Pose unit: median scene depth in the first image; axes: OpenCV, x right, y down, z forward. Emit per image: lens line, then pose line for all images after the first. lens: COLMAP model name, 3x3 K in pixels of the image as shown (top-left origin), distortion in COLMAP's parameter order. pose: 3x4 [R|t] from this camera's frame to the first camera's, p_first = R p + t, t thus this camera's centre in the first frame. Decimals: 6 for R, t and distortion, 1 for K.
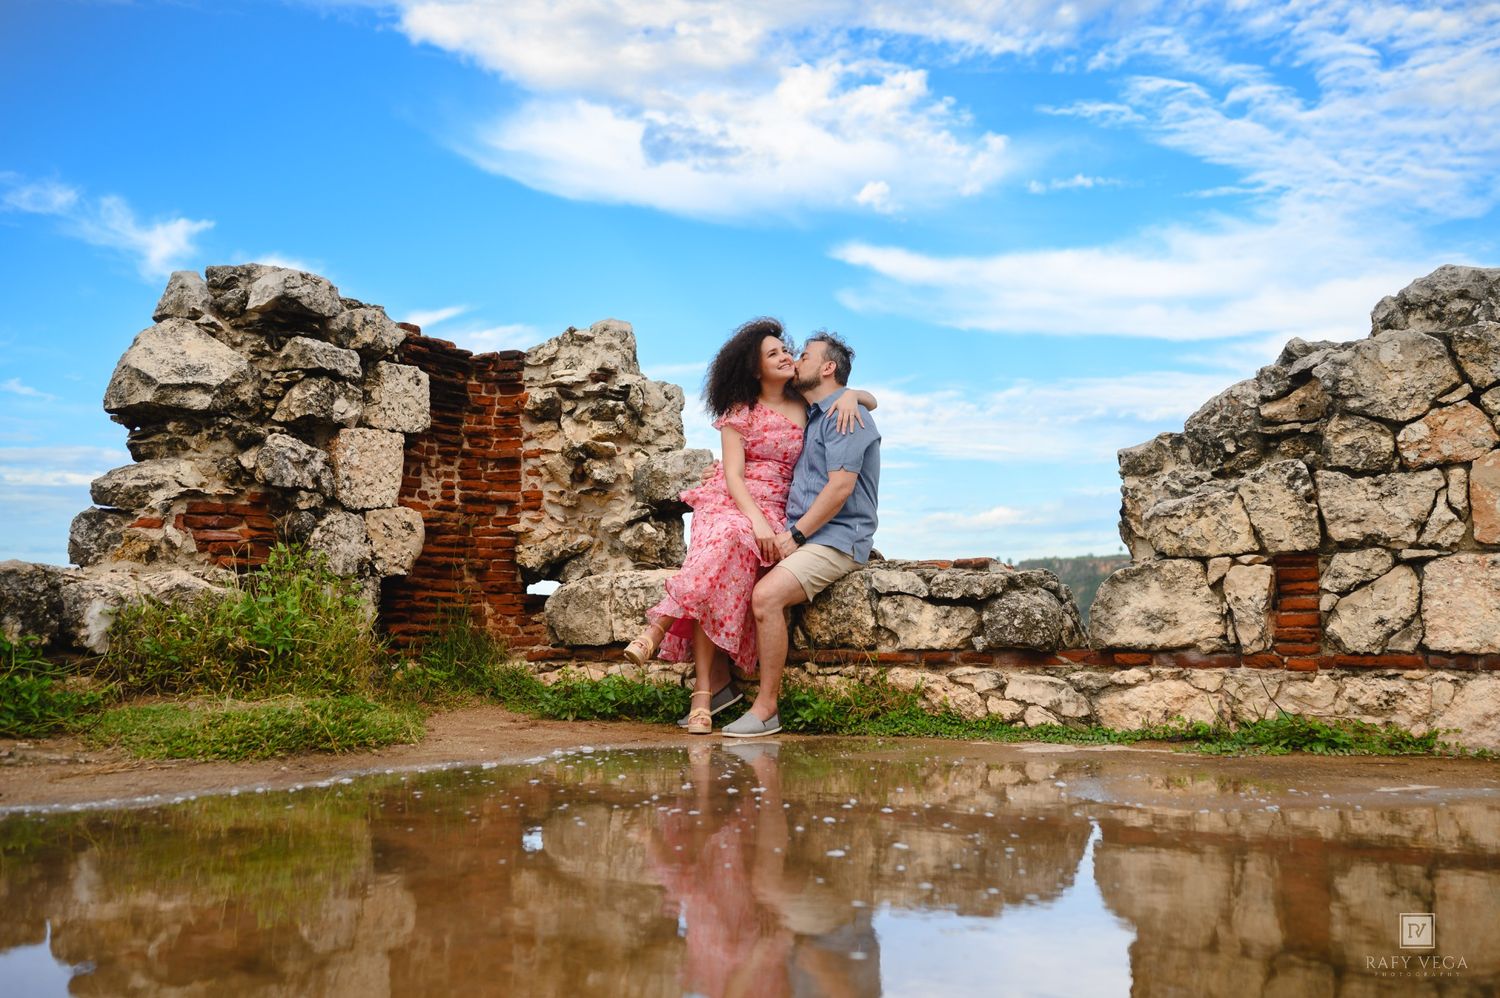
lens RADIAL K [[1519.1, 0, 749.3], [0, 1519.1, 487.7], [0, 0, 1]] dist [-0.005357, 0.008066]
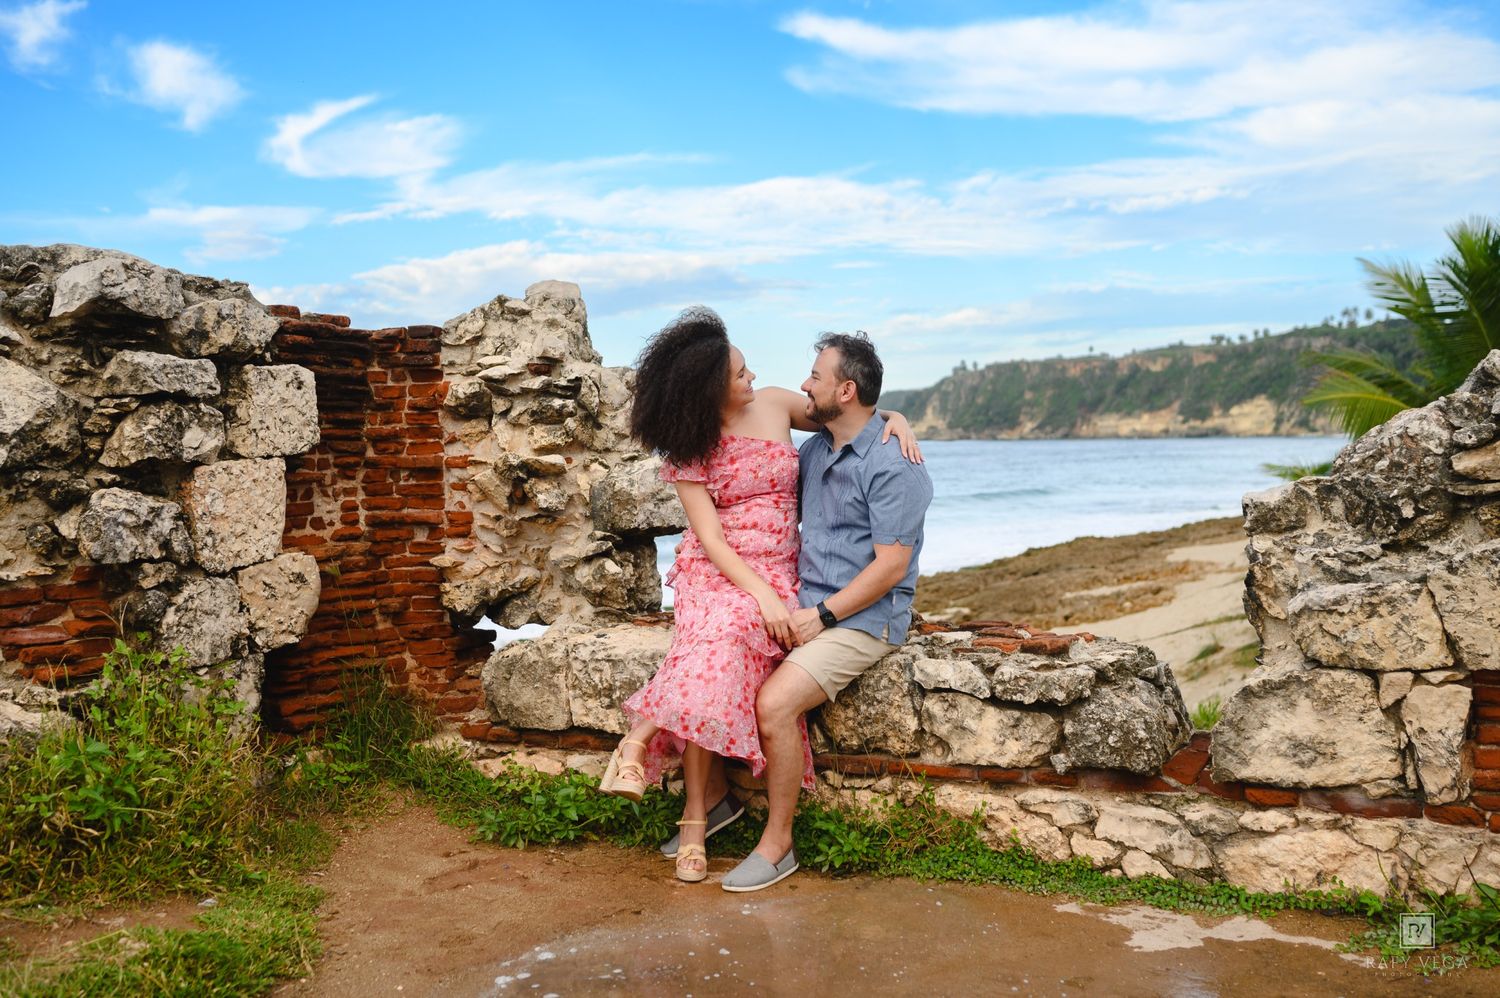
lens RADIAL K [[1588.3, 0, 753.7], [0, 1588.3, 516.5], [0, 0, 1]] dist [-0.001896, 0.003582]
pose [[0.999205, -0.024996, 0.031058, -0.020992], [0.020402, 0.989896, 0.140322, -0.124884], [-0.034252, -0.139577, 0.989619, 0.226436]]
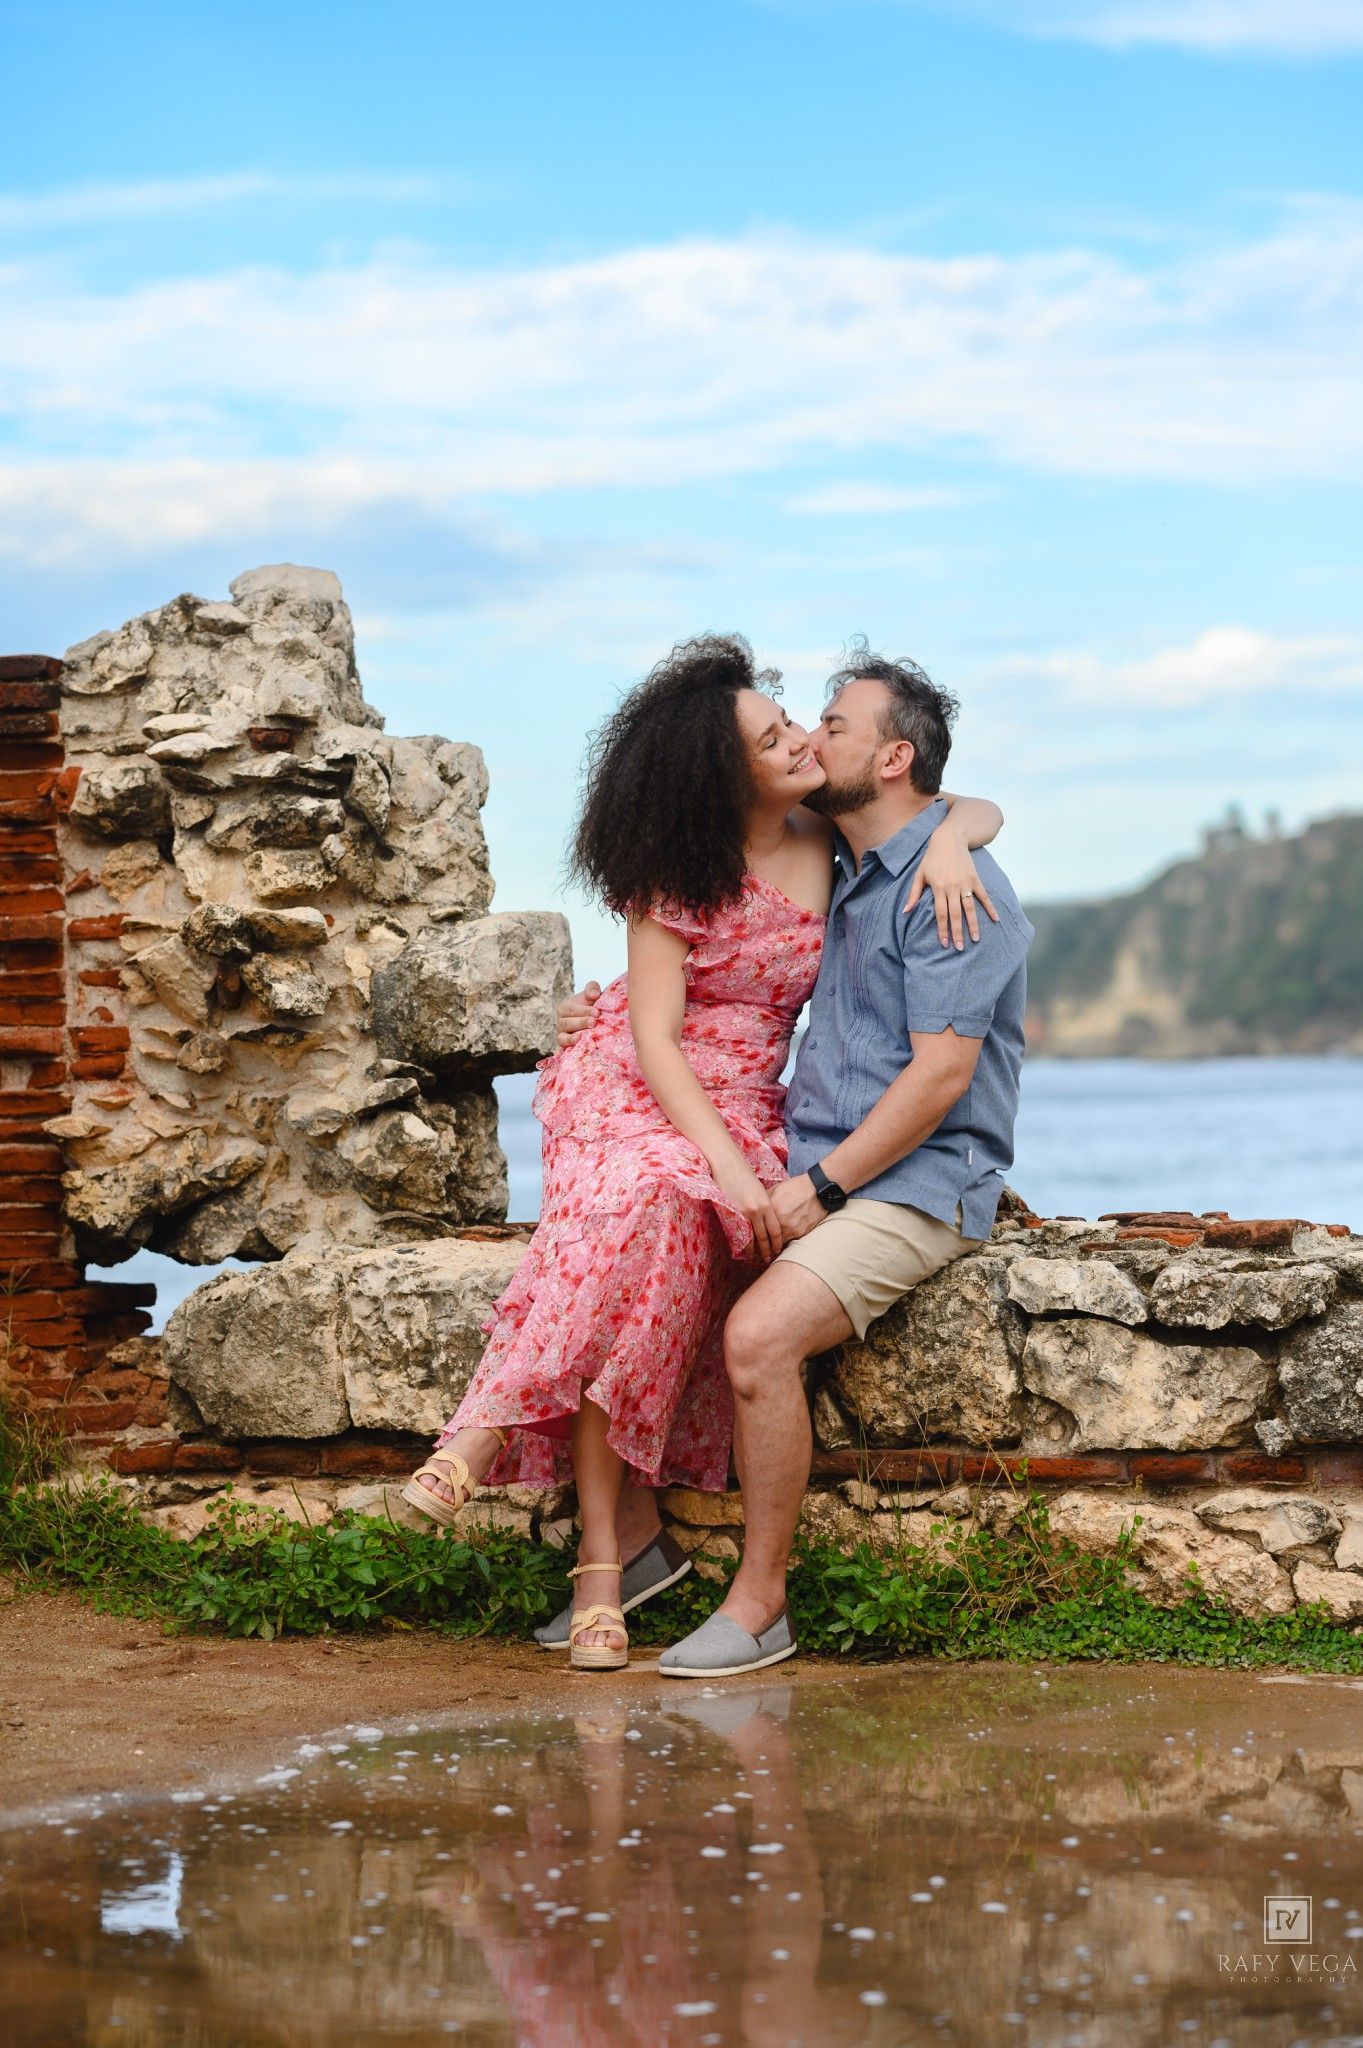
lens RADIAL K [[5157.8, 0, 681.5], [0, 5157.8, 1024.0], [0, 0, 1]] dist [-0.011090, -0.217962]
pose [[0.998042, -0.027215, 0.056308, -0.081644], [0.022328, 0.996073, 0.085675, -0.126546], [-0.058418, -0.084250, 0.994731, -0.363648]]
